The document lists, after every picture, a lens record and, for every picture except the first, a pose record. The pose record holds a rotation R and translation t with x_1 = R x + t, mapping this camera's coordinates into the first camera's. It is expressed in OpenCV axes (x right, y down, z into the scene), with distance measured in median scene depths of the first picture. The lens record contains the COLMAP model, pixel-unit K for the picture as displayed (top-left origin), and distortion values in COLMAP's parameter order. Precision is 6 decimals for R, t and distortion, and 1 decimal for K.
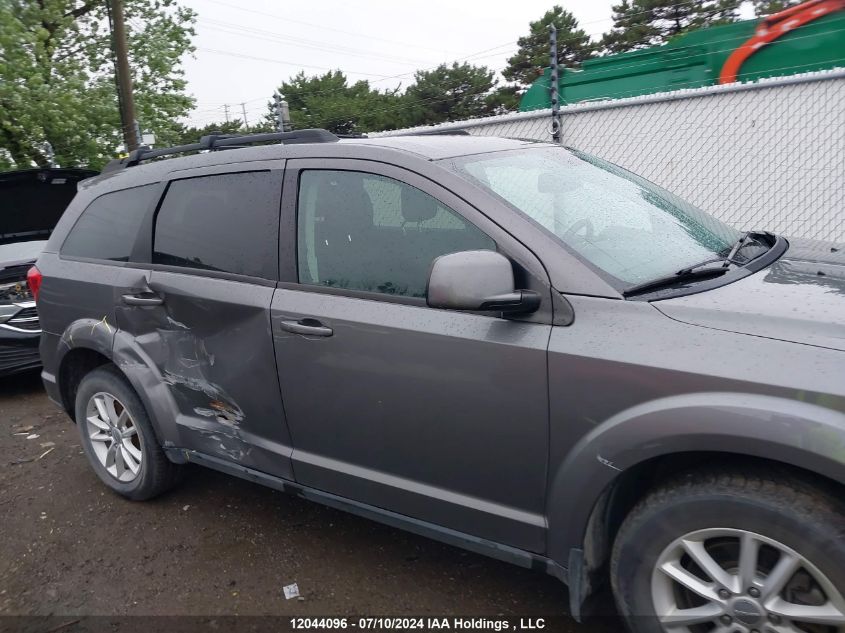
lens RADIAL K [[668.6, 0, 422.5], [0, 668.6, 316.5], [0, 0, 1]] dist [-0.013502, -0.002951]
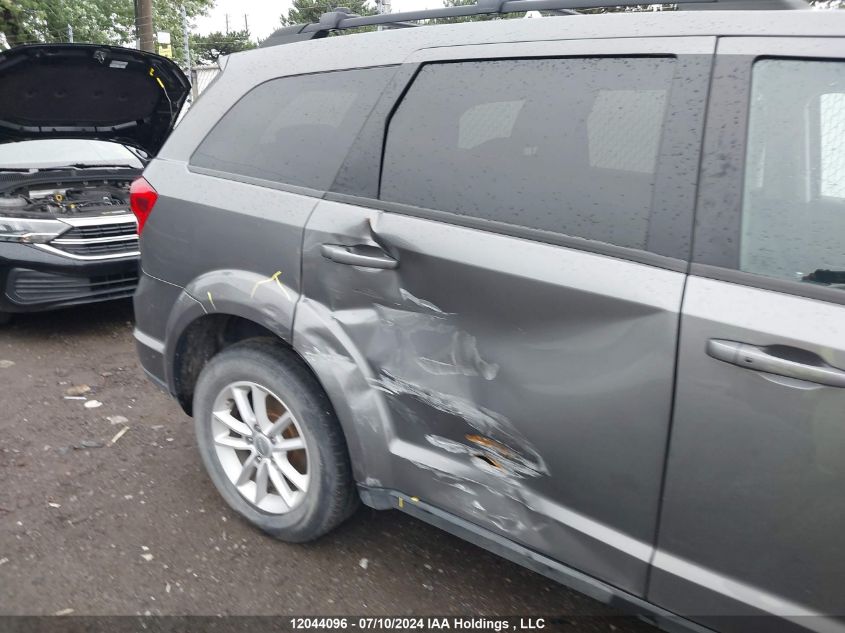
lens RADIAL K [[675.7, 0, 422.5], [0, 675.7, 316.5], [0, 0, 1]] dist [0.017725, -0.011819]
pose [[0.995128, 0.096464, 0.020363, -0.354067], [-0.097855, 0.991588, 0.084722, -0.027318], [-0.012019, -0.086301, 0.996197, 0.355285]]
